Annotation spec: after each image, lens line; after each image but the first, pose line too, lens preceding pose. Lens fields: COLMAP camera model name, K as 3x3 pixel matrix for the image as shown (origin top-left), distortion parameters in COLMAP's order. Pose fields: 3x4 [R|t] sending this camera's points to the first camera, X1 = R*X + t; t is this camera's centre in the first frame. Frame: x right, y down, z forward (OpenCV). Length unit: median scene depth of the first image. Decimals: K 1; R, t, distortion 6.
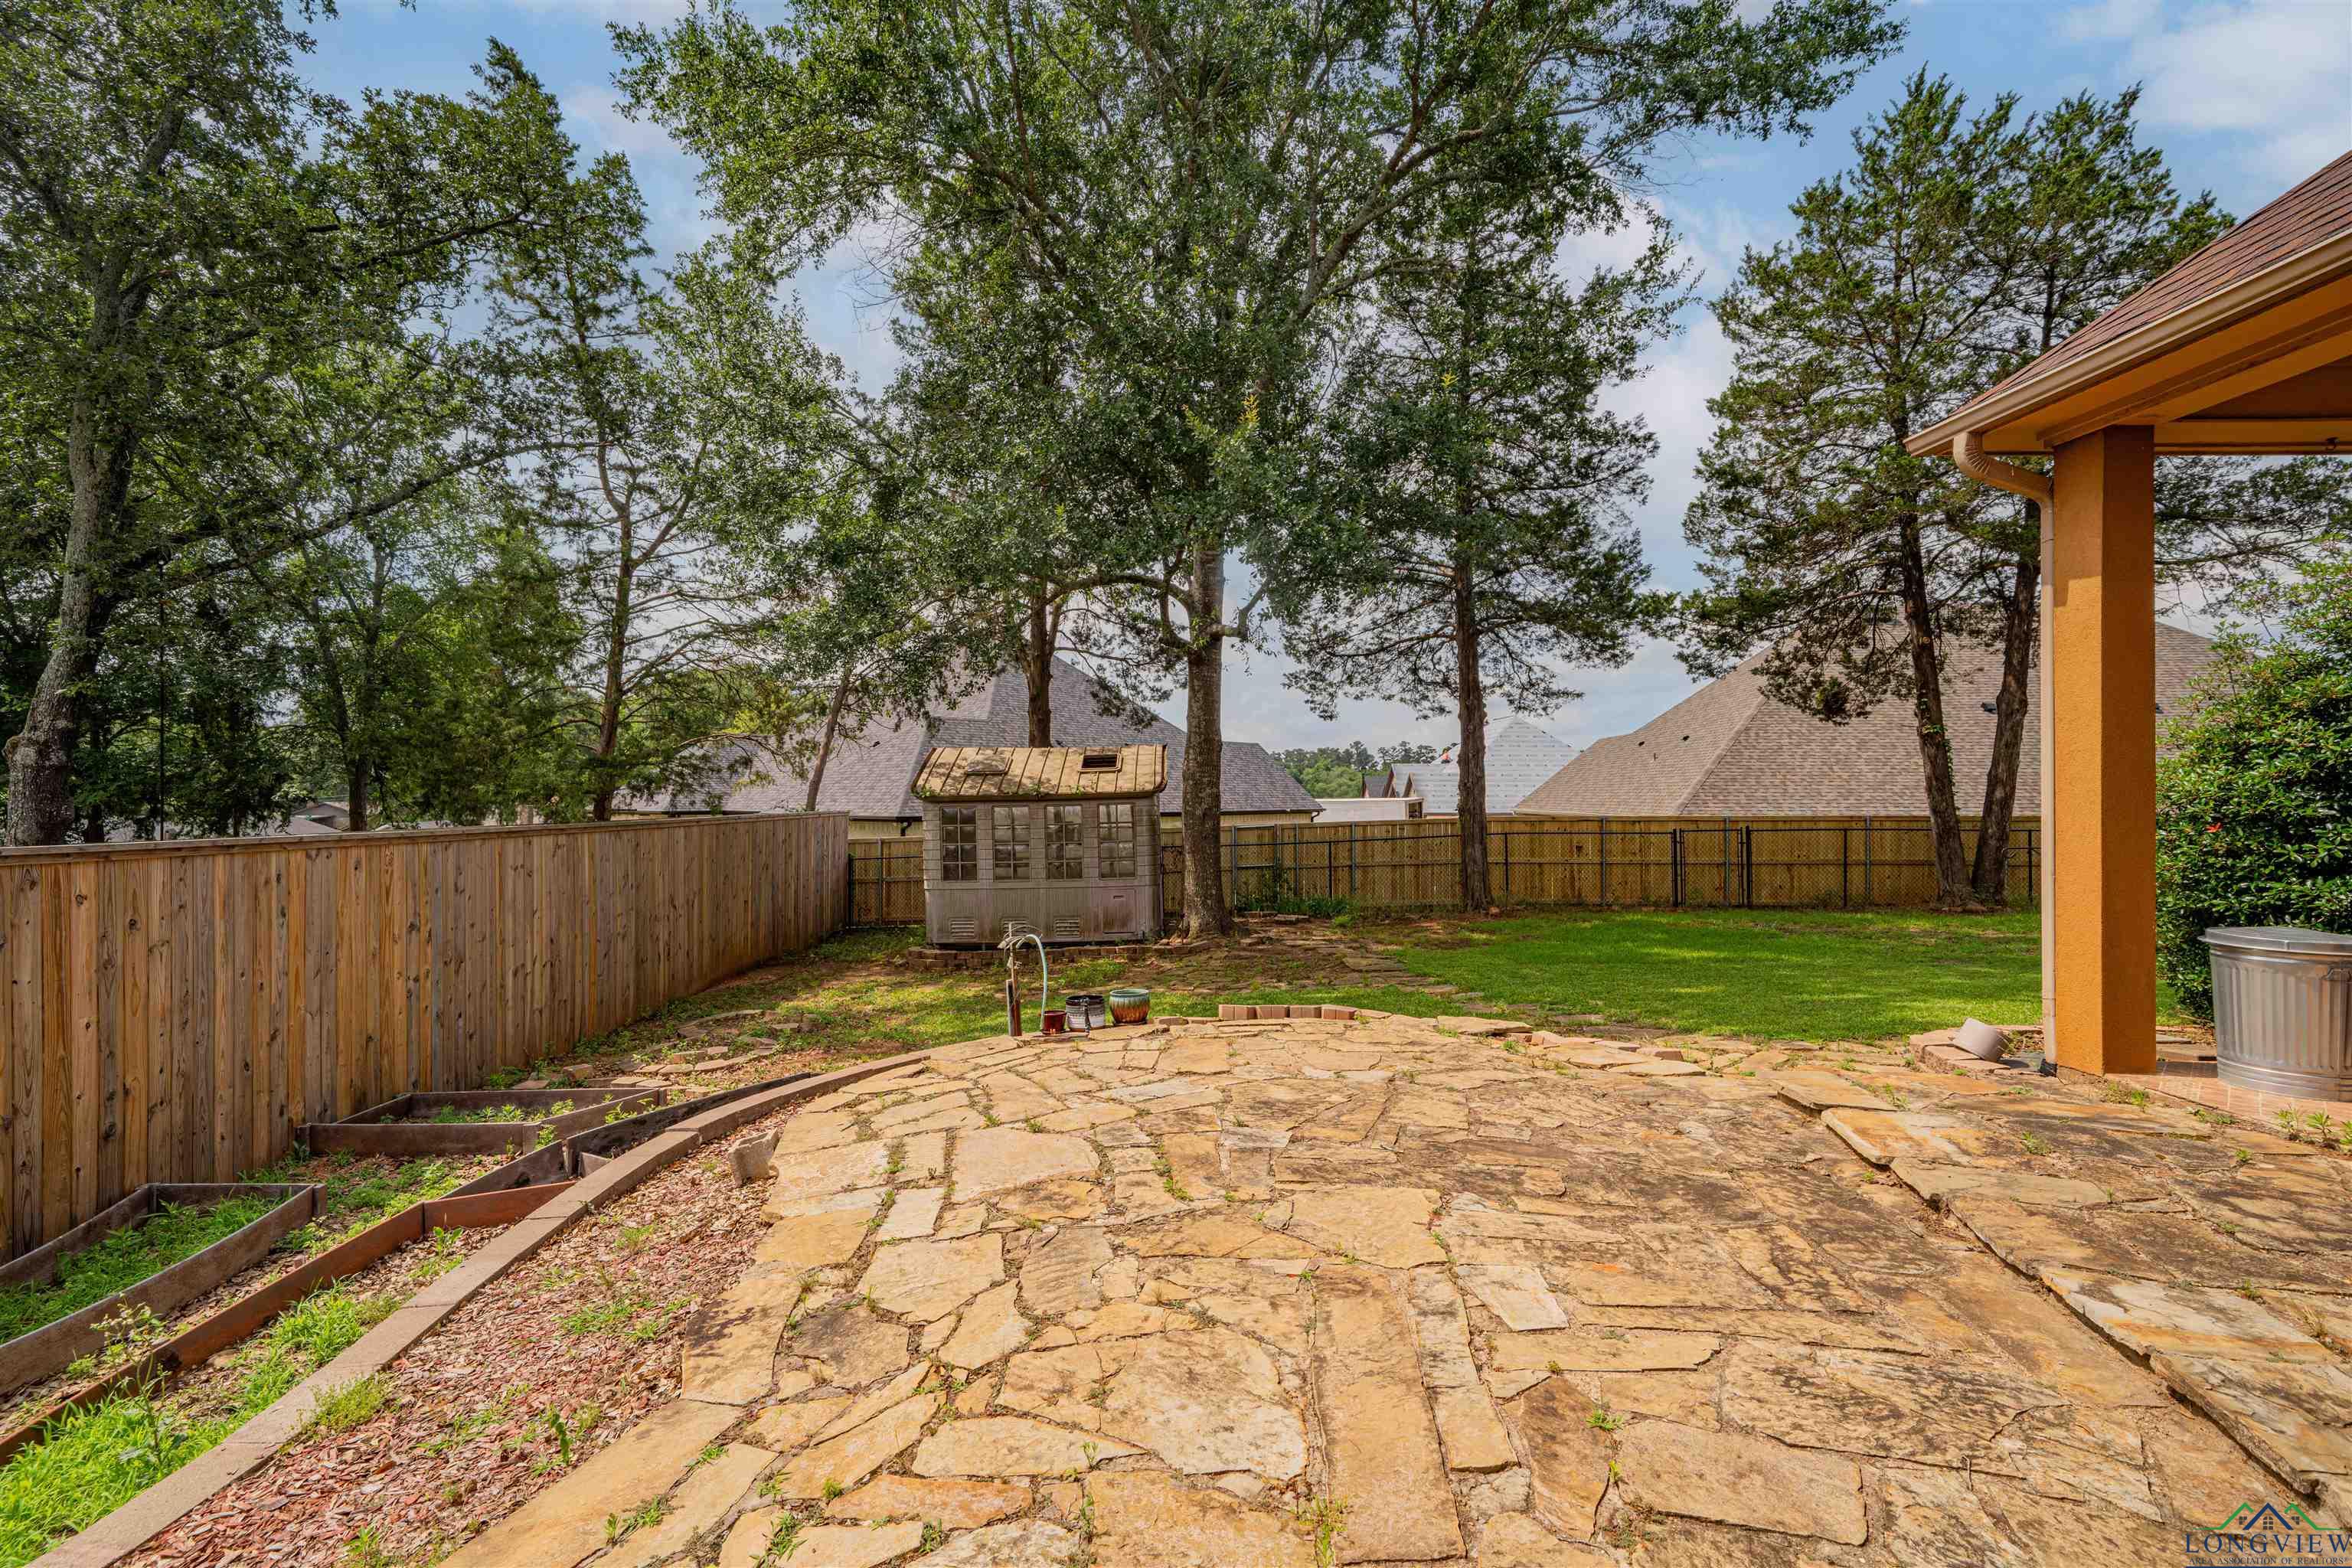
lens RADIAL K [[1070.8, 0, 1176.8], [0, 1070.8, 783.6], [0, 0, 1]] dist [-0.000291, 0.000379]
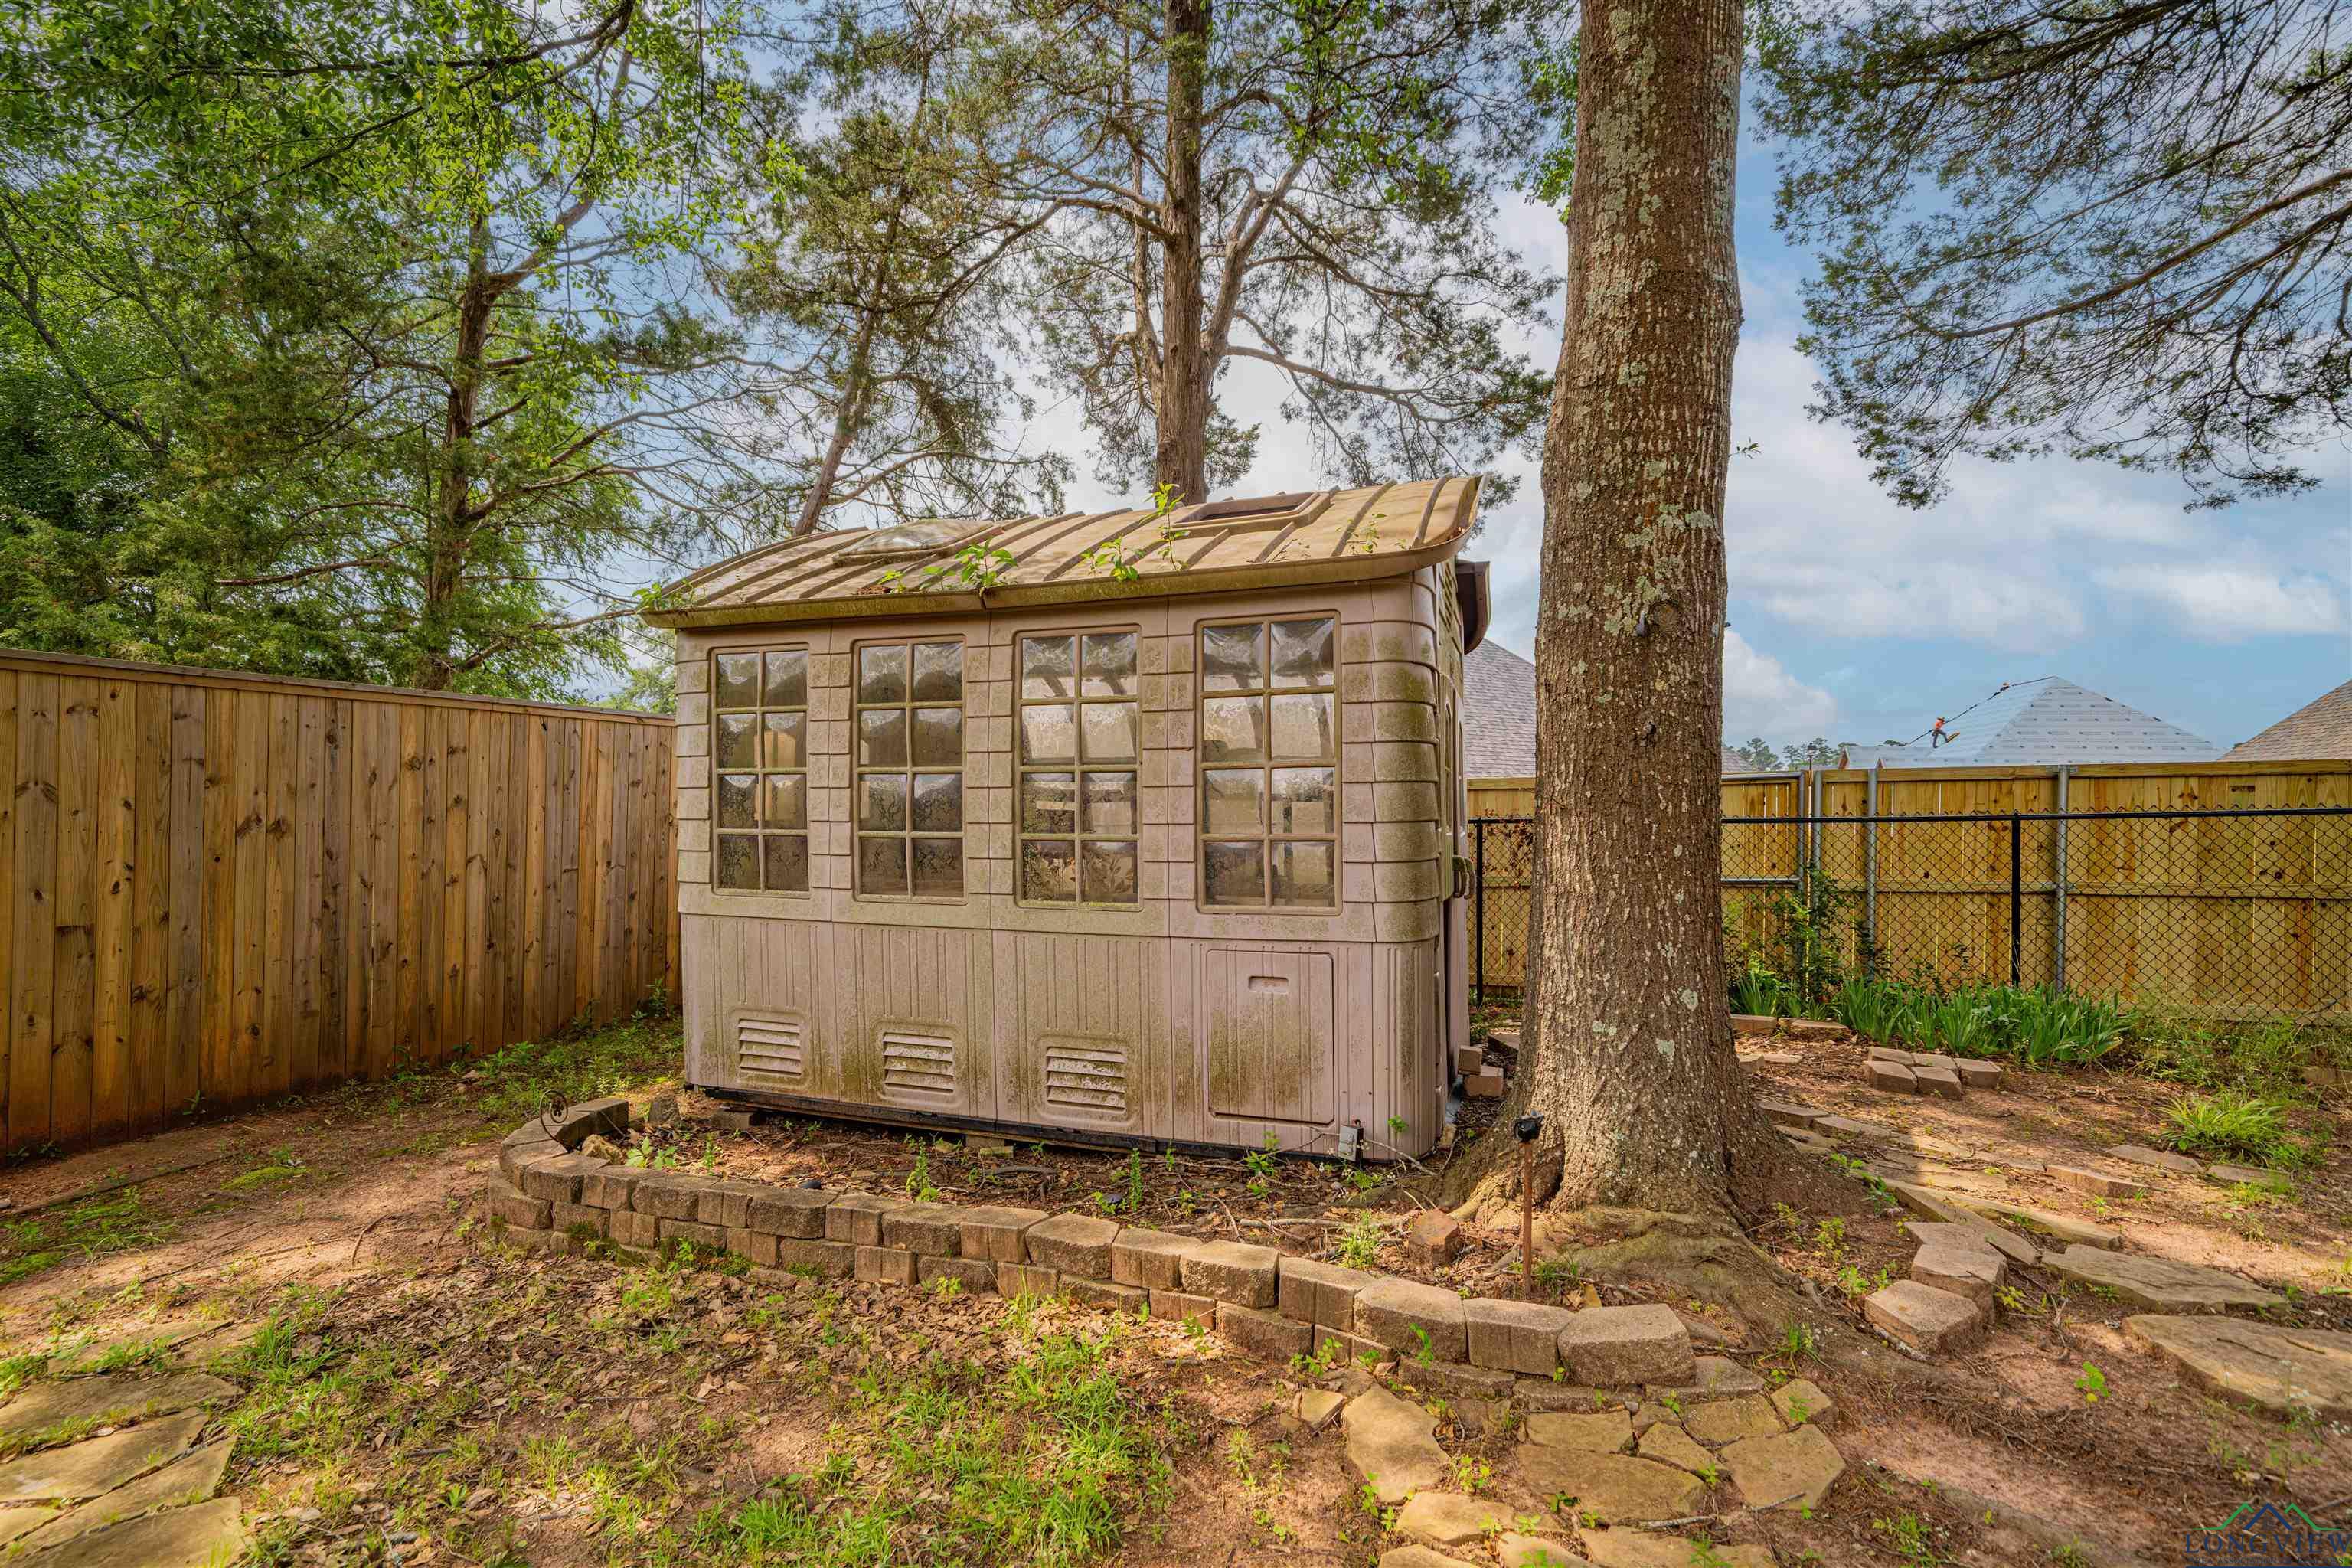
lens RADIAL K [[1070.8, 0, 1179.2], [0, 1070.8, 784.6], [0, 0, 1]] dist [-0.000291, 0.000379]
pose [[0.947506, 0.005024, -0.319700, 0.005870], [-0.007734, 0.999944, -0.007208, 0.053120], [0.319646, 0.009302, 0.947491, 0.661257]]
